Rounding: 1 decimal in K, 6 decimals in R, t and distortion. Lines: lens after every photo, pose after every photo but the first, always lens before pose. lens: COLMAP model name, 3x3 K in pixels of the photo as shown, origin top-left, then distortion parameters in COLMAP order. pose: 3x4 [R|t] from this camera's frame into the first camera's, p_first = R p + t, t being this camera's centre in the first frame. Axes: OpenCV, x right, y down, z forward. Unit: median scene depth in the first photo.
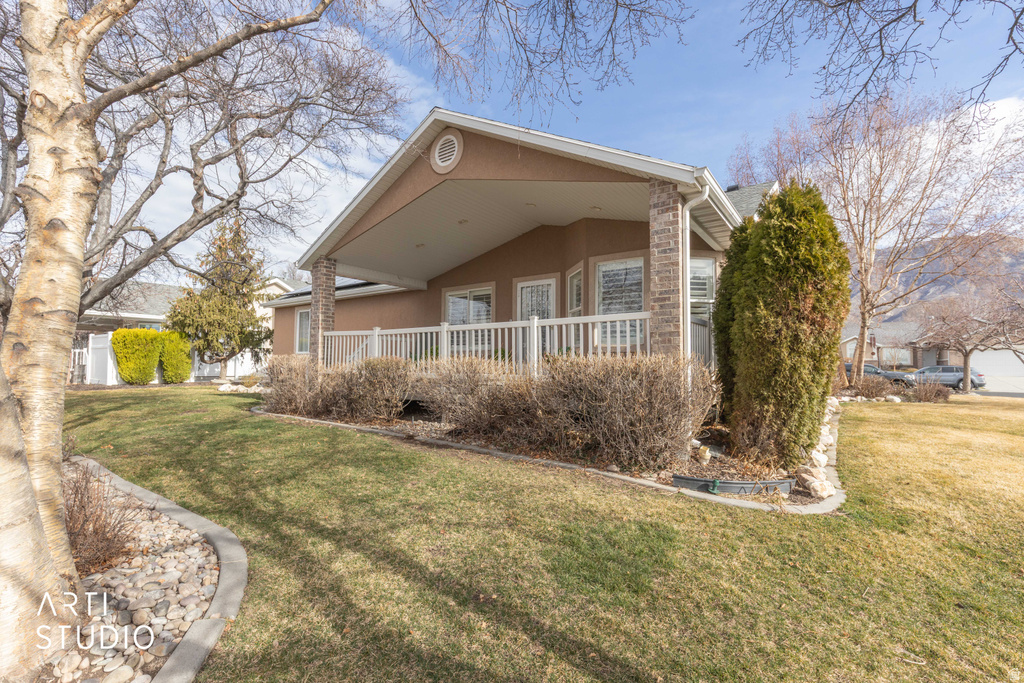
lens RADIAL K [[438.3, 0, 503.6], [0, 438.3, 344.7], [0, 0, 1]] dist [-0.001837, -0.000108]
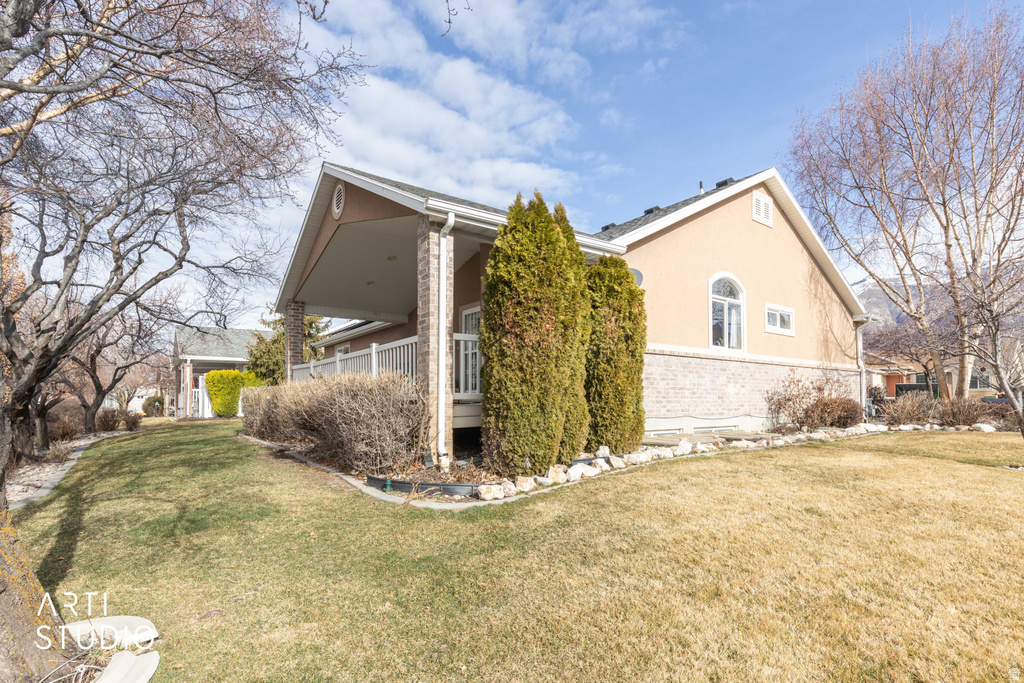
lens RADIAL K [[472.4, 0, 508.7], [0, 472.4, 386.9], [0, 0, 1]] dist [0.003609, 0.000443]
pose [[0.960715, -0.024074, -0.276490, 0.447282], [0.029029, 0.999483, 0.013842, 0.023405], [0.276014, -0.021324, 0.960917, -0.034360]]
